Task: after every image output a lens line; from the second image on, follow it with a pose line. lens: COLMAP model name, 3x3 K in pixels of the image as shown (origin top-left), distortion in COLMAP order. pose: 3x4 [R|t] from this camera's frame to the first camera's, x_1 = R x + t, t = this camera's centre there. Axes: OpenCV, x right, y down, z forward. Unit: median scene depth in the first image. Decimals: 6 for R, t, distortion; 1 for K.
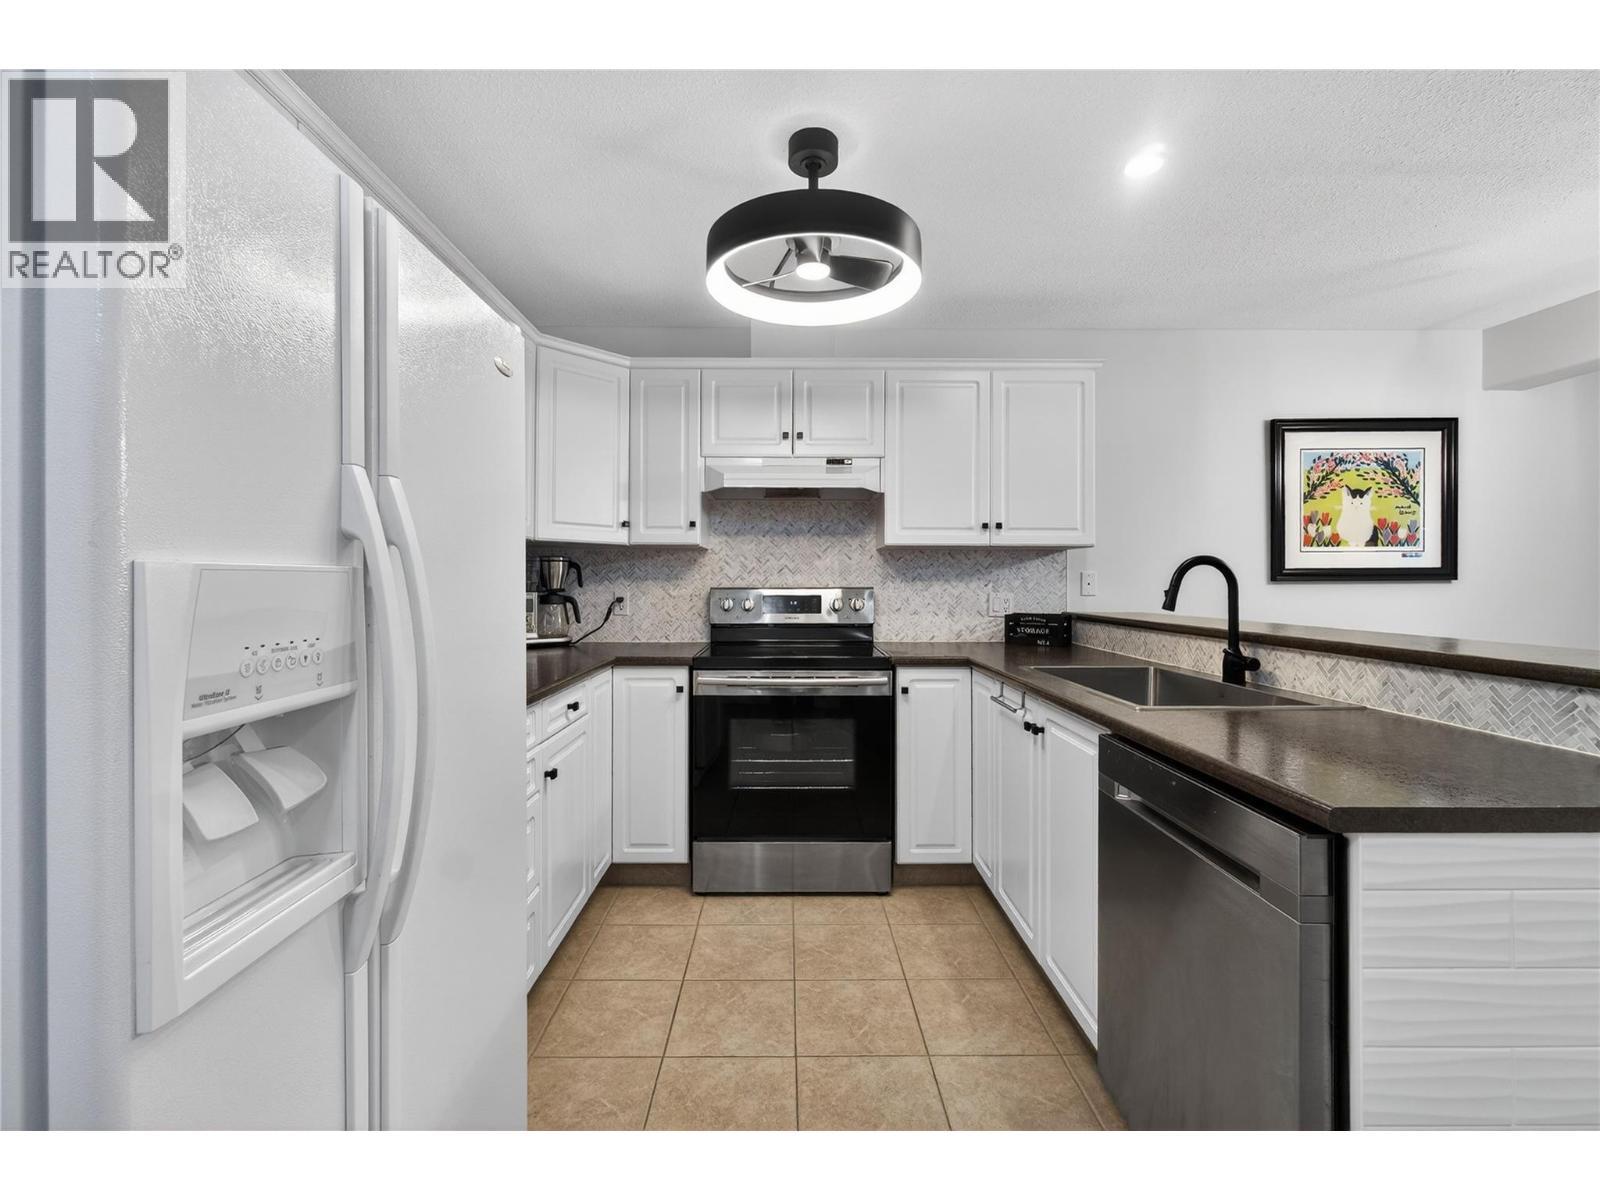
lens RADIAL K [[685.4, 0, 796.3], [0, 685.4, 578.8], [0, 0, 1]] dist [-0.000337, -0.001093]
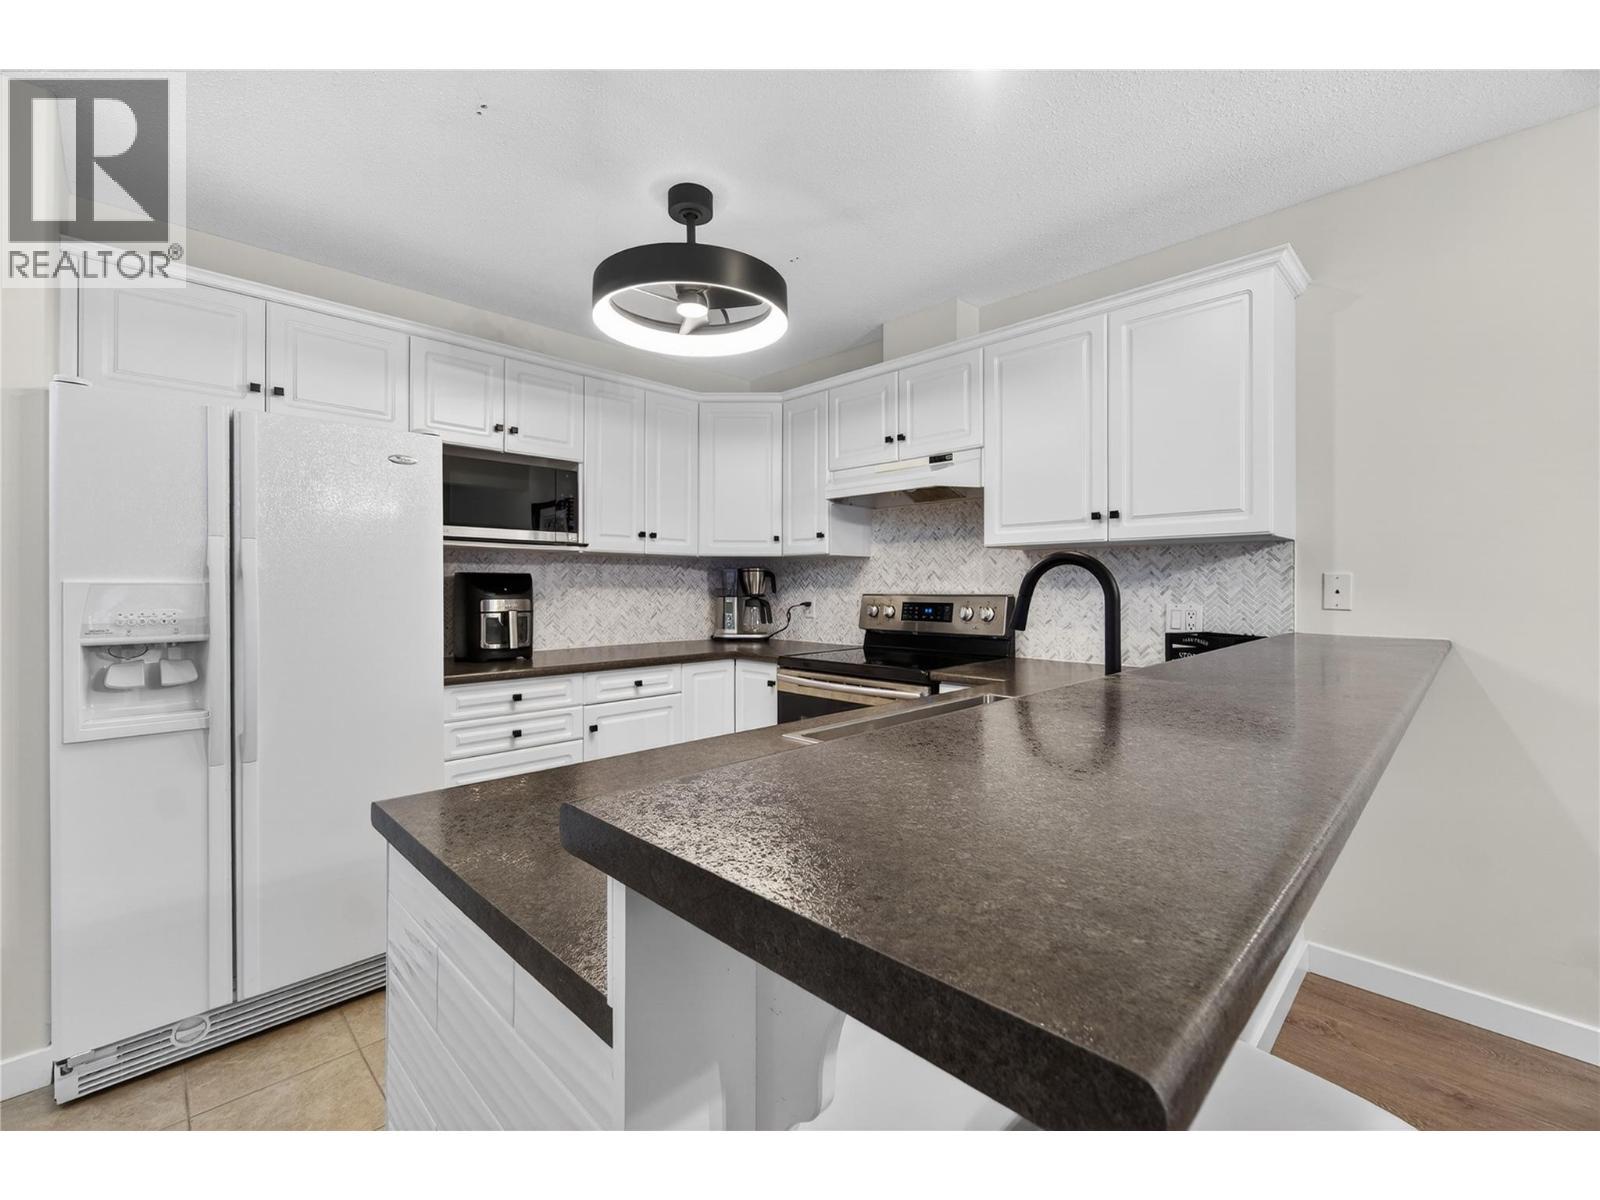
lens RADIAL K [[685.4, 0, 791.7], [0, 685.4, 585.6], [0, 0, 1]] dist [-0.000337, -0.001093]
pose [[0.695948, -0.003294, -0.718084, 0.552589], [0.005704, 0.999983, 0.000941, -0.001581], [0.718069, -0.004751, 0.695956, 0.199612]]
